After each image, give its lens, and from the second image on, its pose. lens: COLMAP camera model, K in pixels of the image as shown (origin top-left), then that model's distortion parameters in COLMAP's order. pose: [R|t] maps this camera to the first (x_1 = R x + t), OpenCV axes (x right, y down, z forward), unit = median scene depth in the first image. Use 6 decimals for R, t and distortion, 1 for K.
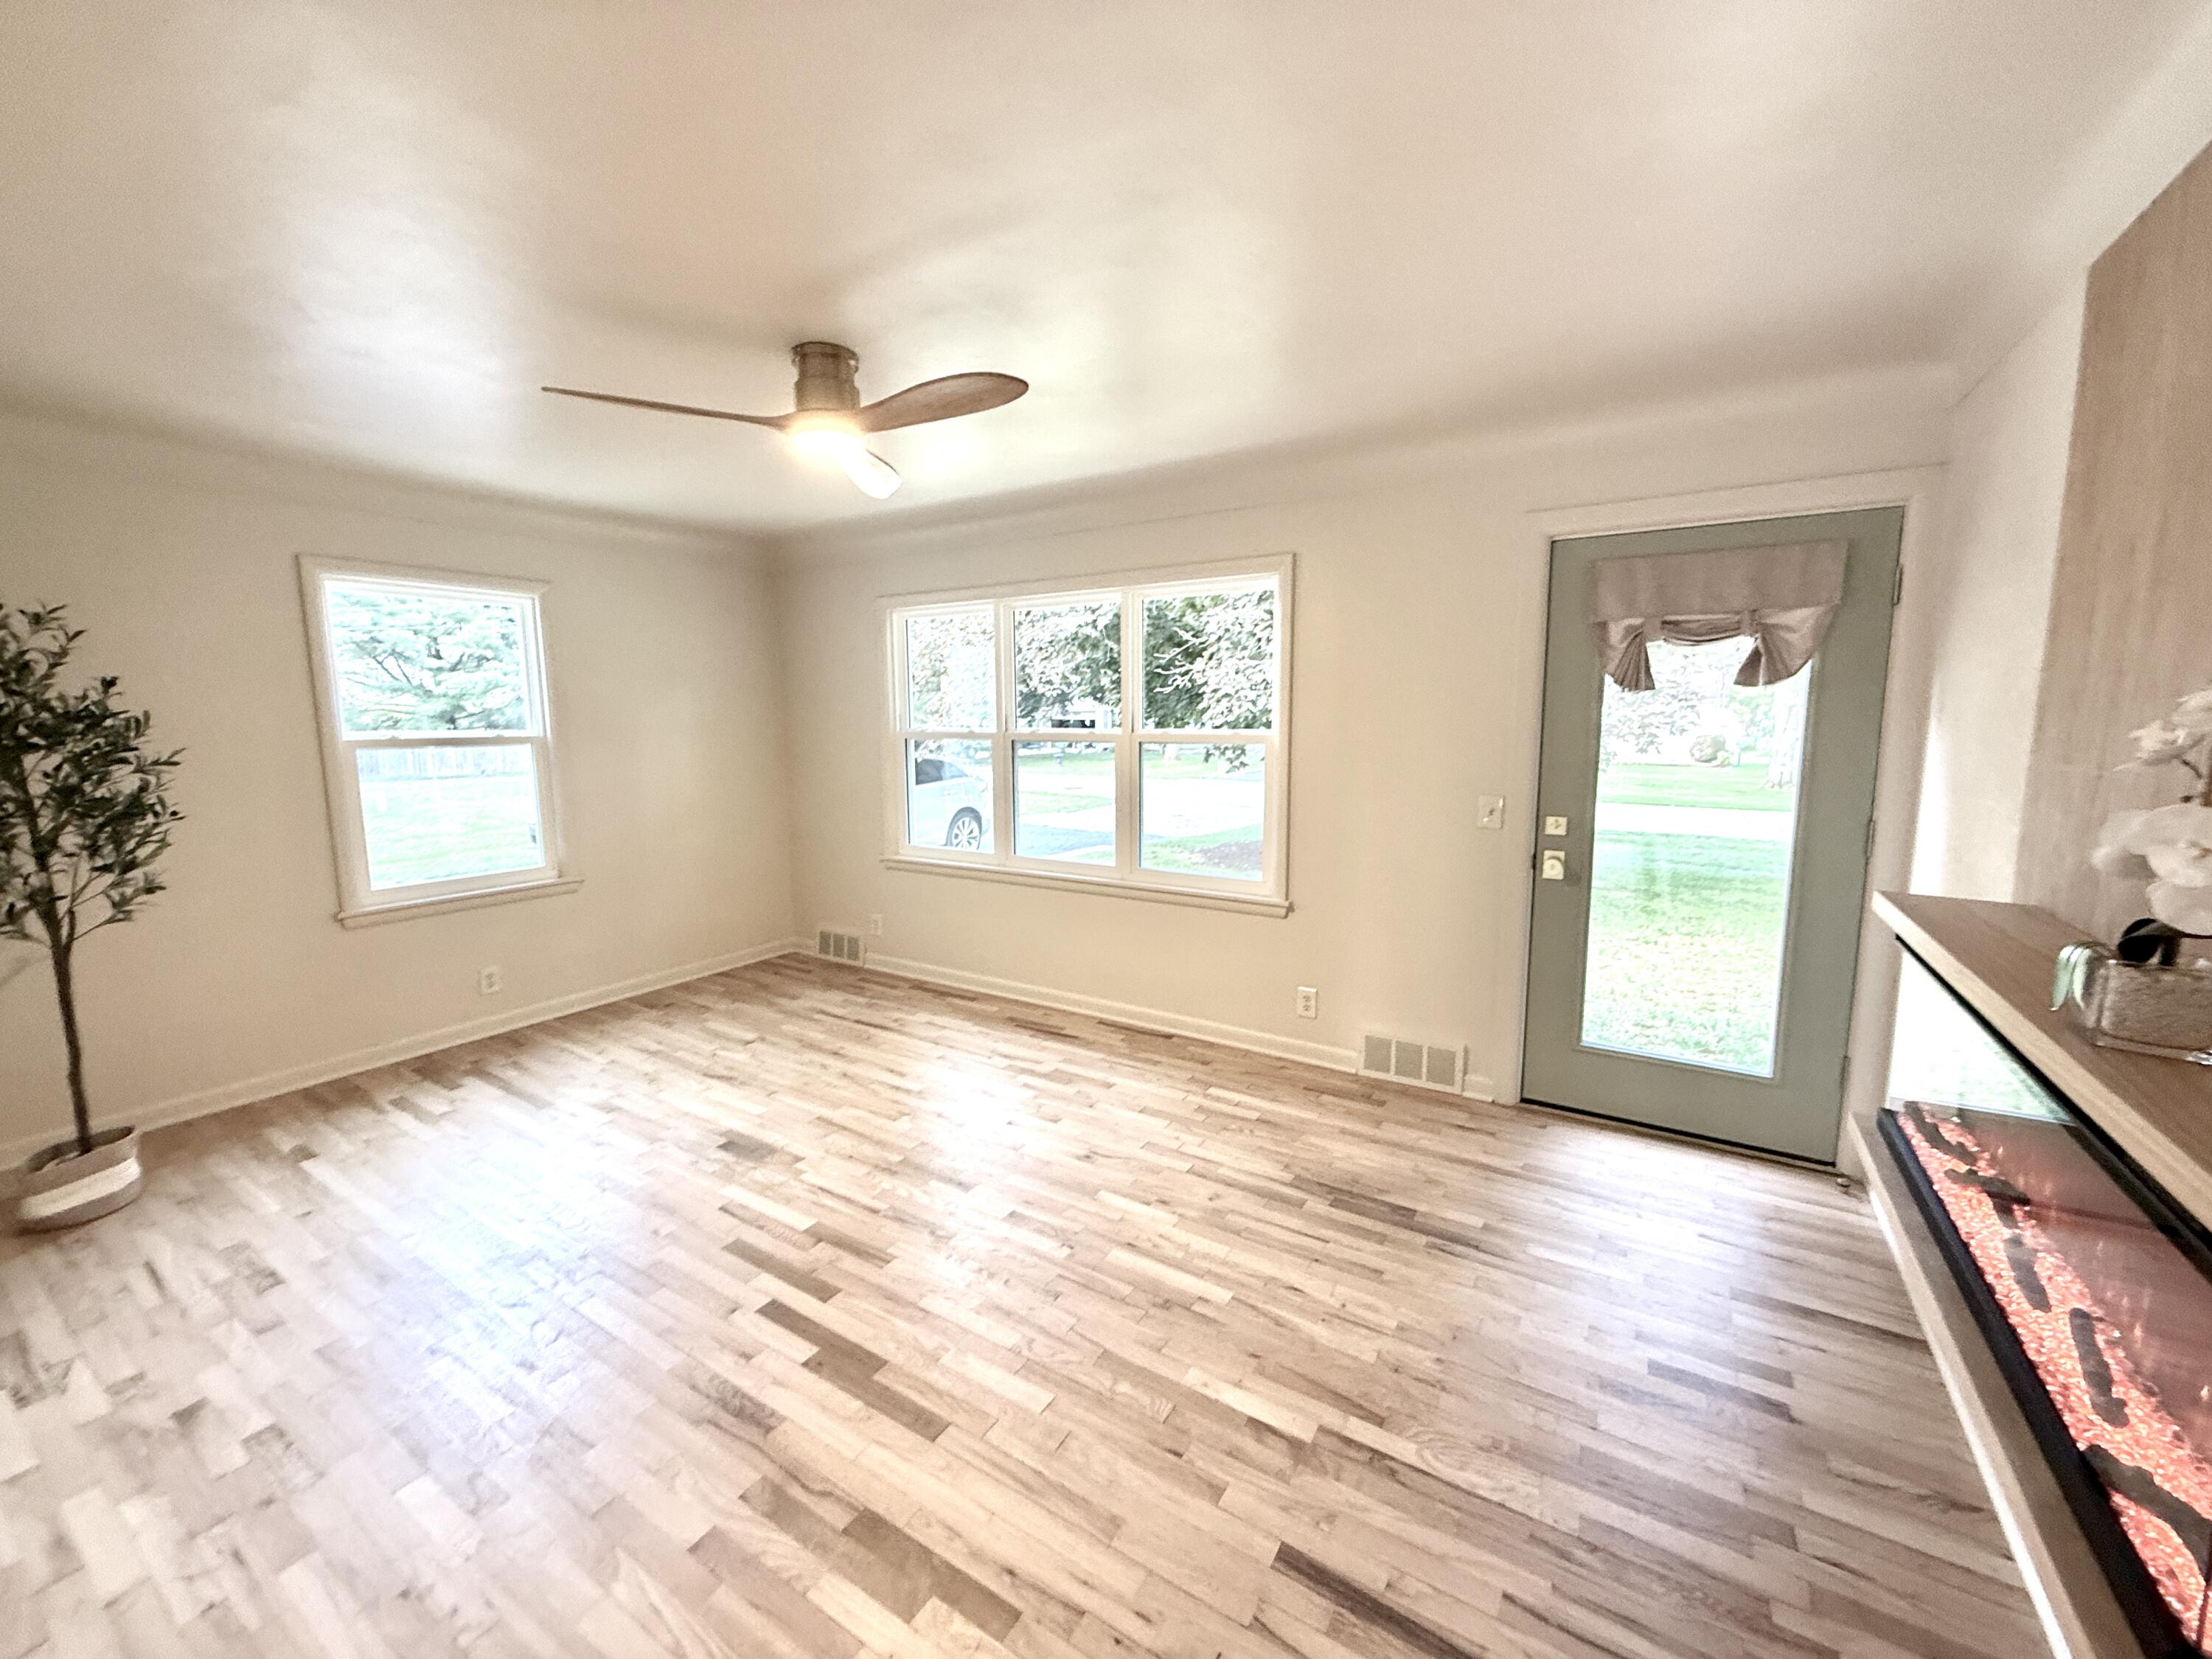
lens RADIAL K [[878.0, 0, 1128.8], [0, 878.0, 822.4], [0, 0, 1]] dist [0.000568, -0.000711]
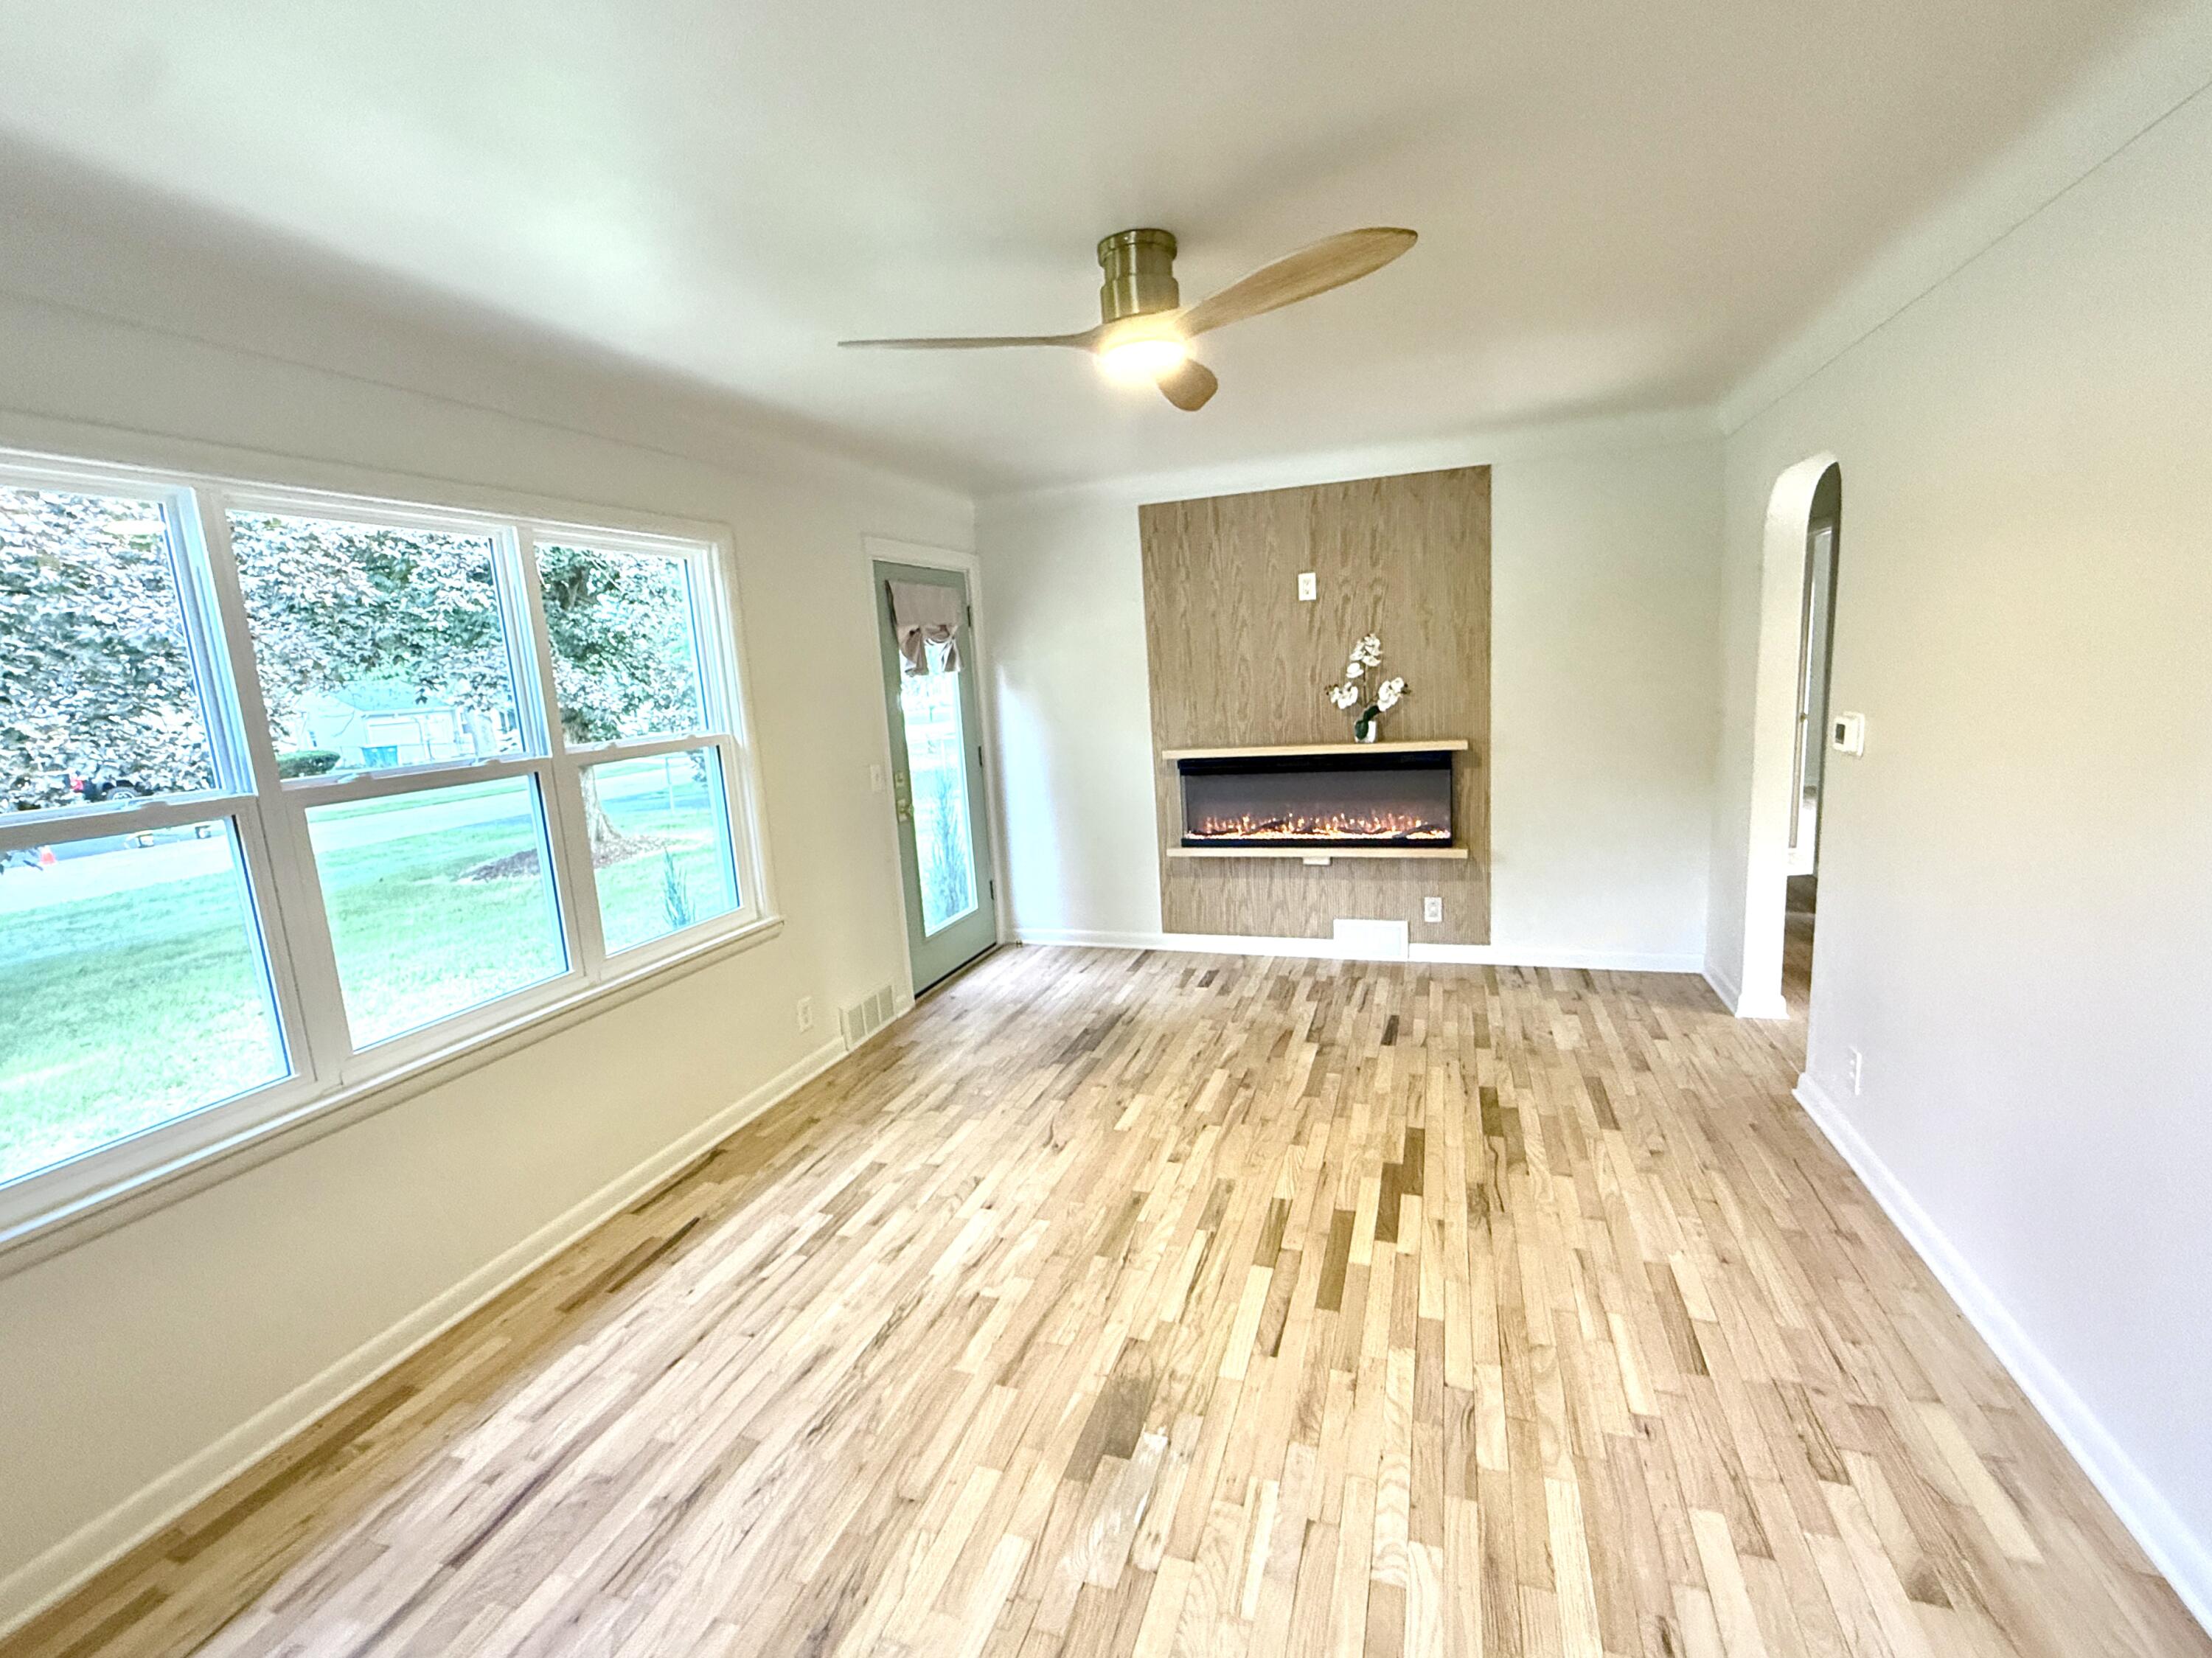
lens RADIAL K [[878.0, 0, 1127.1], [0, 878.0, 807.3], [0, 0, 1]] dist [0.000568, -0.000711]
pose [[-0.183428, -0.141903, 0.972737, -1.021884], [0.186087, 0.966623, 0.176101, -0.150737], [-0.965259, 0.213316, -0.150900, 1.054886]]
